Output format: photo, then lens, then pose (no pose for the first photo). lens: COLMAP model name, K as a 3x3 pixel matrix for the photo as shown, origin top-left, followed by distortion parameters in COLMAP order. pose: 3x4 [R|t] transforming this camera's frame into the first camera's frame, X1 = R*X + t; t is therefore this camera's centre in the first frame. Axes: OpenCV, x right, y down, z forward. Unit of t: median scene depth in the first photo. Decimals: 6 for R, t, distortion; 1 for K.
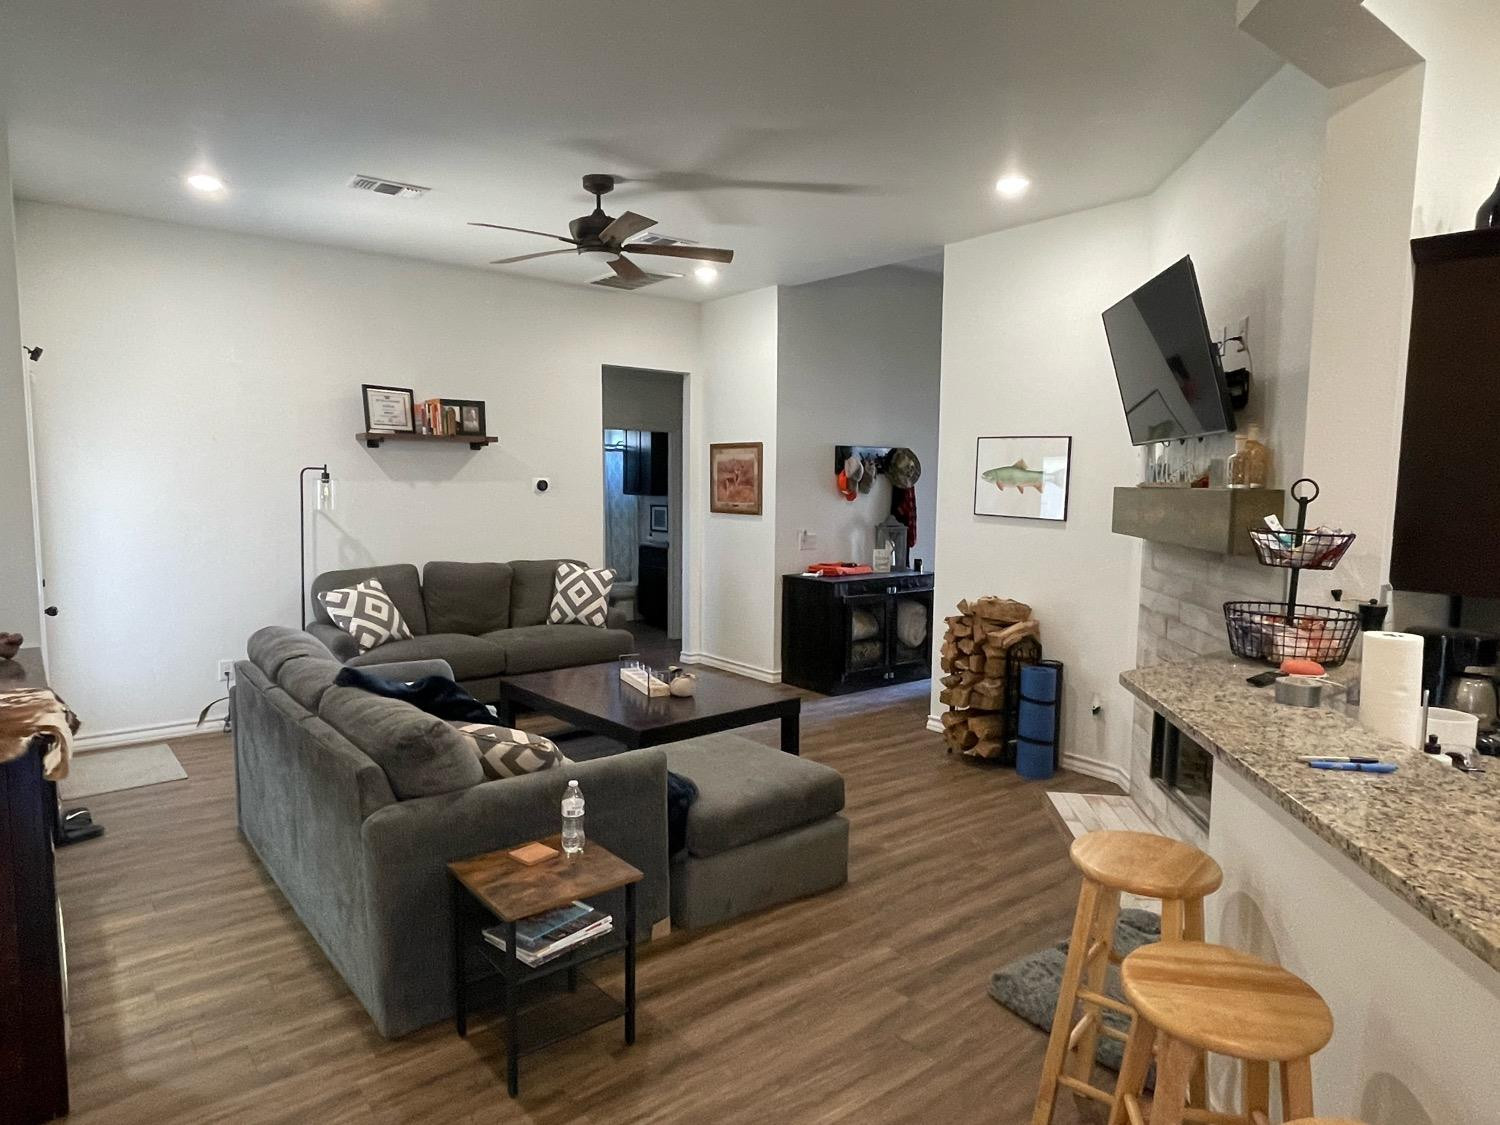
lens RADIAL K [[912.9, 0, 752.8], [0, 912.9, 570.8], [0, 0, 1]] dist [0.001464, 0.000006]
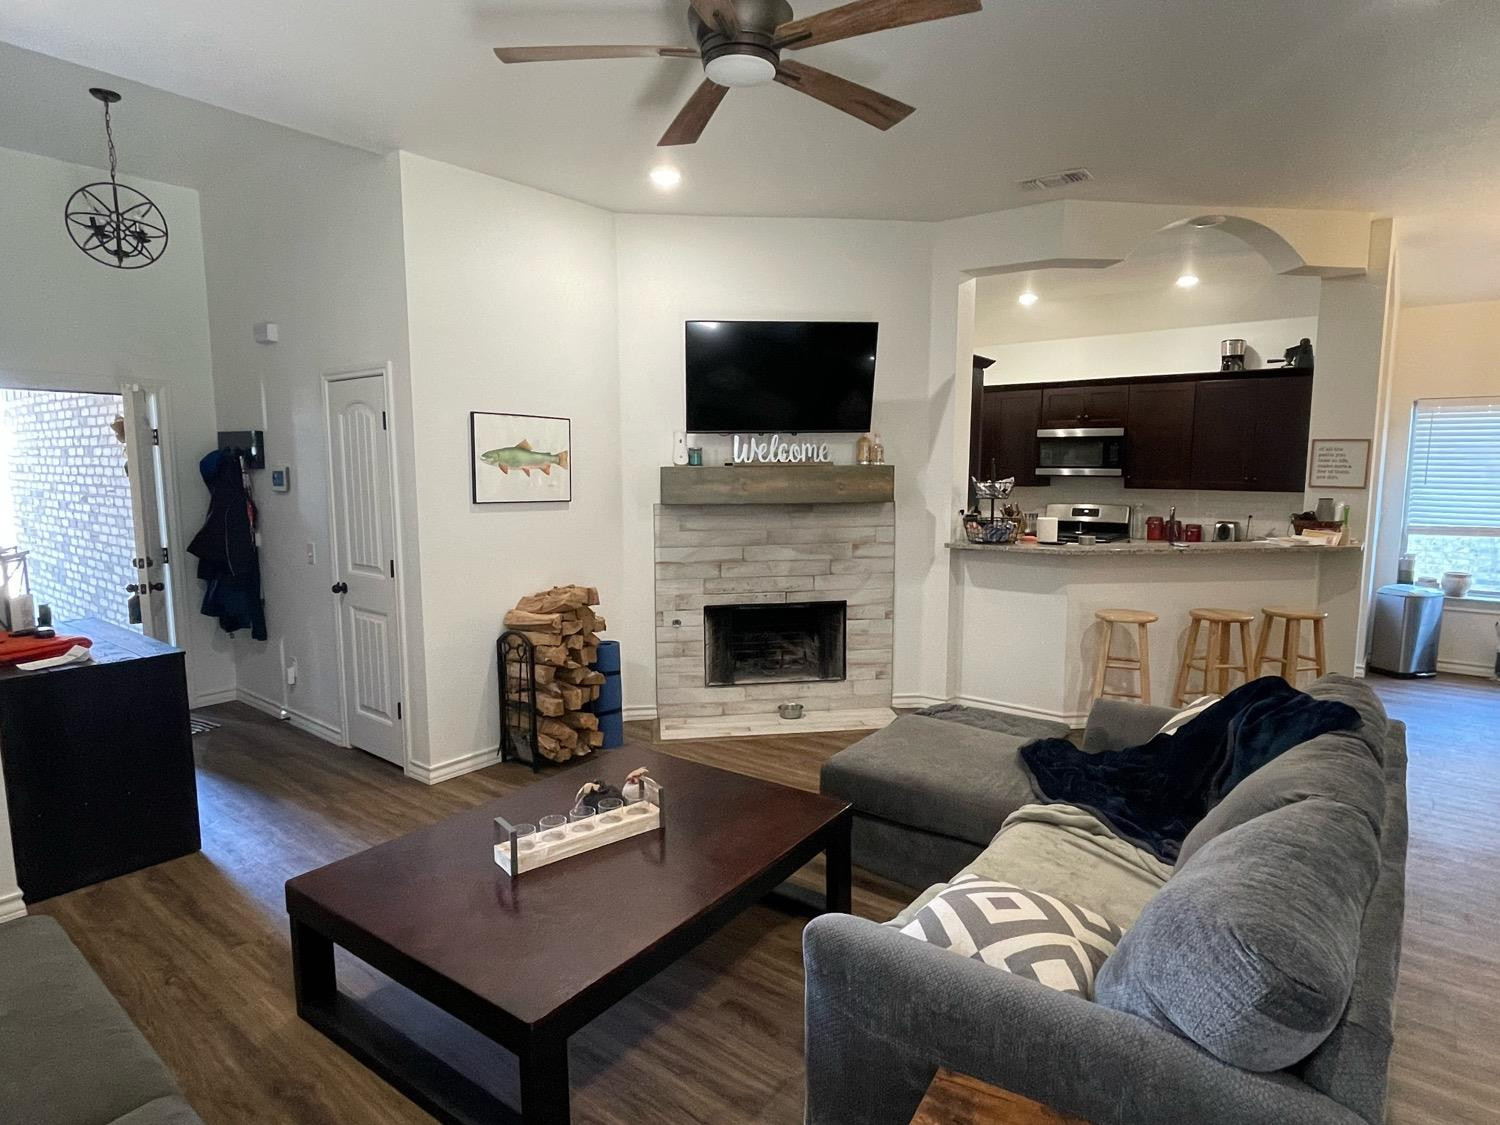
lens RADIAL K [[906.6, 0, 750.0], [0, 906.6, 562.5], [0, 0, 1]] dist [-0.002463, -0.001398]
pose [[-0.257542, -0.125808, 0.958042, -0.670330], [0.094116, 0.983507, 0.154453, -0.120102], [-0.961673, 0.129945, -0.241453, 1.017454]]
